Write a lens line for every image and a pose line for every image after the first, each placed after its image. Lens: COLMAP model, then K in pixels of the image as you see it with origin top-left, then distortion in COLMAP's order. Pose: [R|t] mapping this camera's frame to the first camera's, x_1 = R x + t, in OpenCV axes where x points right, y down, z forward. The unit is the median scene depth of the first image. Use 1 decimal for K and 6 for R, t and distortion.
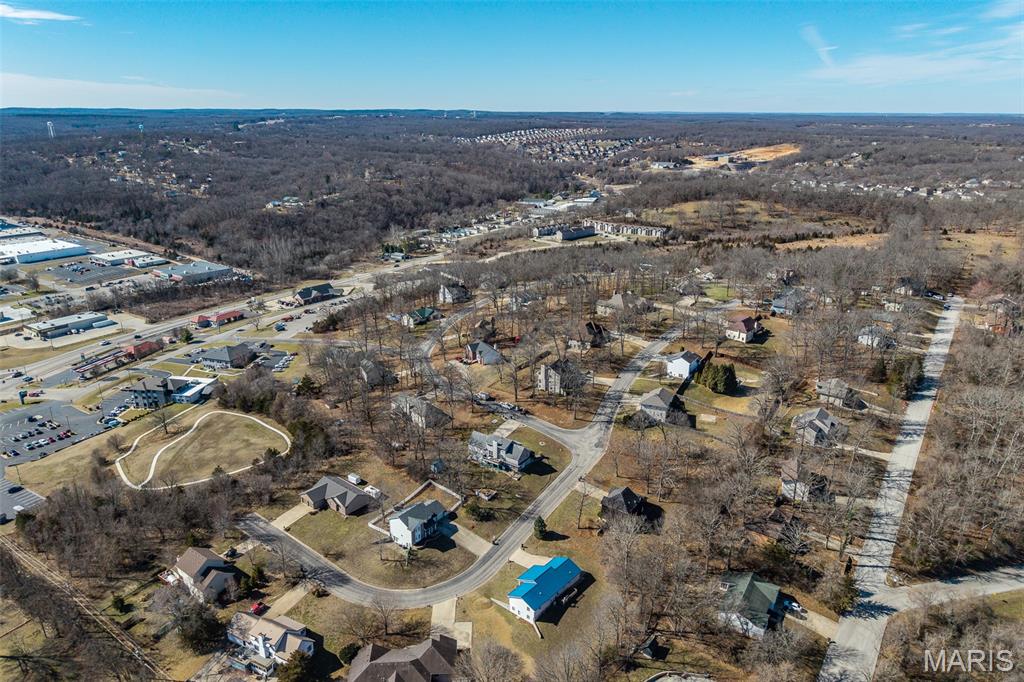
lens RADIAL K [[691.3, 0, 514.6], [0, 691.3, 297.2], [0, 0, 1]] dist [0.064089, -0.077647]
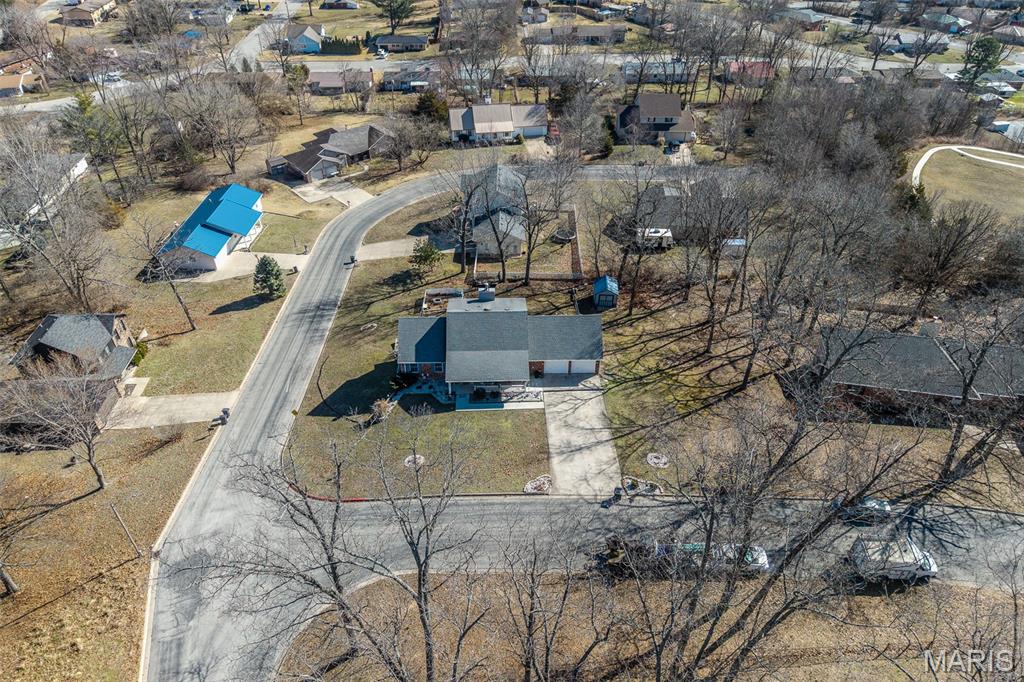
lens RADIAL K [[689.3, 0, 512.0], [0, 689.3, 341.0], [0, 0, 1]] dist [0.041450, -0.045173]
pose [[-0.805500, 0.362512, -0.468781, 0.110172], [-0.162098, 0.626106, 0.762703, -0.022991], [0.569995, 0.690345, -0.445566, 1.046524]]
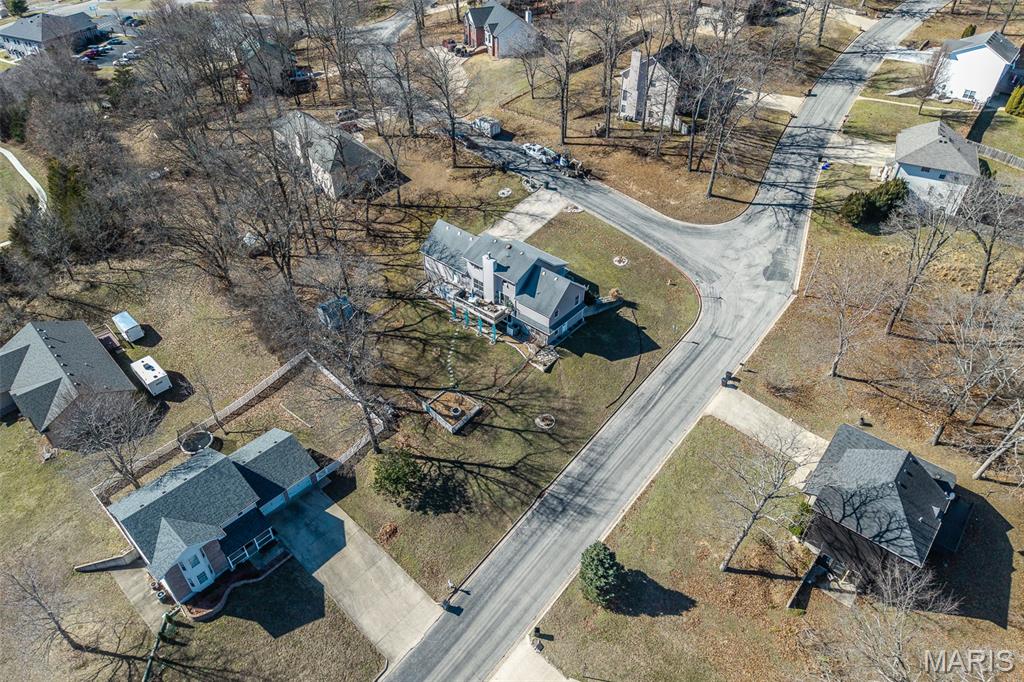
lens RADIAL K [[685.0, 0, 516.8], [0, 685.0, 342.3], [0, 0, 1]] dist [0.056796, -0.064766]
pose [[0.995401, 0.063966, -0.071312, 0.012118], [-0.028528, 0.908567, 0.416763, 0.091546], [0.091451, -0.412812, 0.906214, 0.600612]]
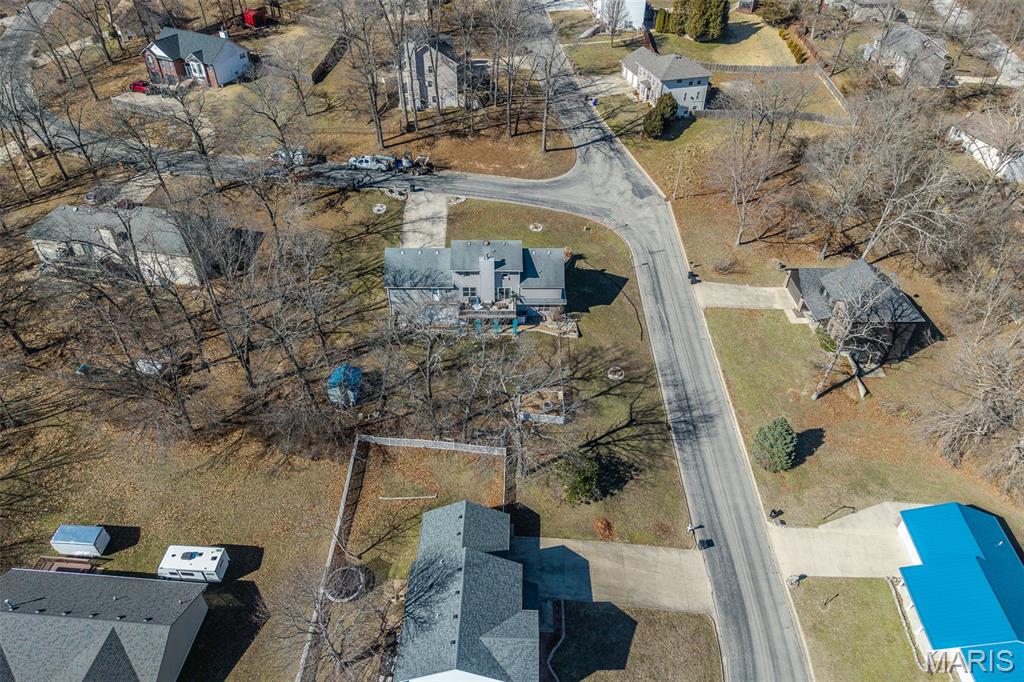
lens RADIAL K [[681.5, 0, 515.1], [0, 681.5, 345.1], [0, 0, 1]] dist [0.050211, -0.071890]
pose [[0.808456, -0.372318, 0.455827, -0.167467], [0.145066, 0.876644, 0.458750, 0.082932], [-0.570399, -0.304754, 0.762738, 0.645305]]
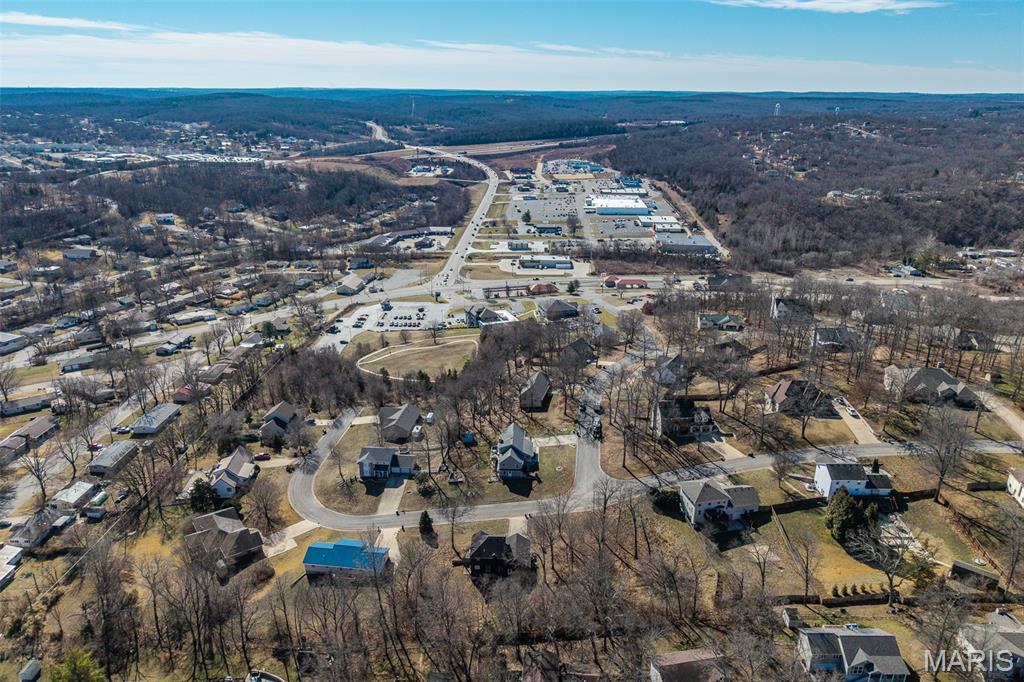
lens RADIAL K [[681.5, 0, 515.1], [0, 681.5, 345.1], [0, 0, 1]] dist [0.050211, -0.071890]
pose [[0.535956, 0.293060, -0.791749, 0.607371], [-0.221647, 0.953765, 0.202991, -0.092769], [0.814631, 0.066695, 0.576132, 0.426537]]
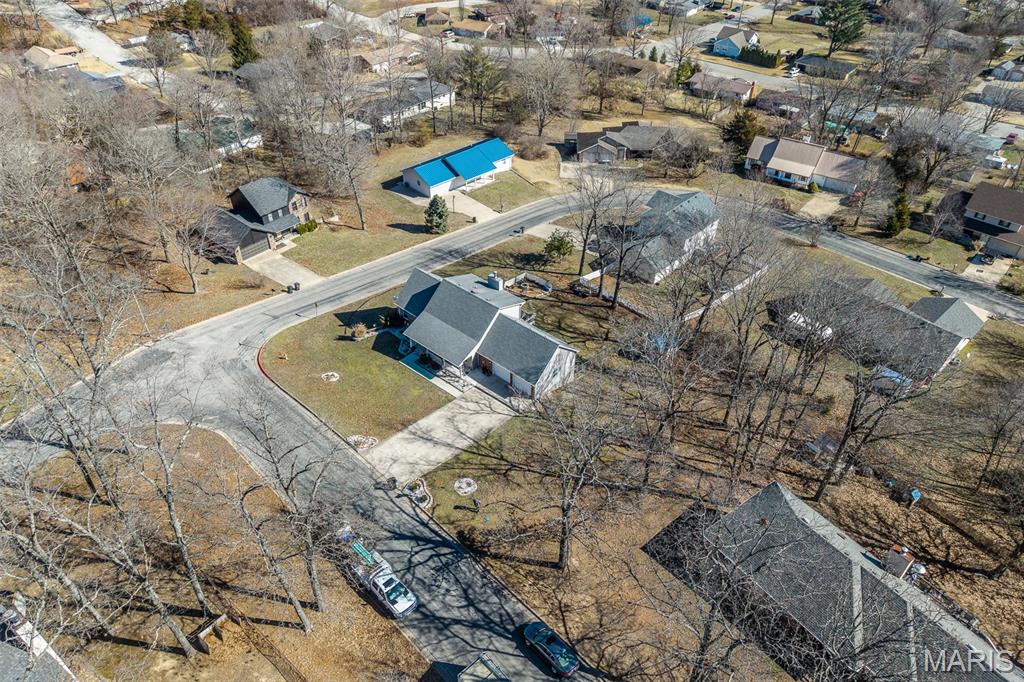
lens RADIAL K [[685.0, 0, 516.8], [0, 685.0, 342.3], [0, 0, 1]] dist [0.056796, -0.064766]
pose [[-0.993432, -0.082868, 0.078909, -0.059955], [0.014639, 0.591892, 0.805884, -0.035497], [-0.113487, 0.801746, -0.586792, 1.091244]]
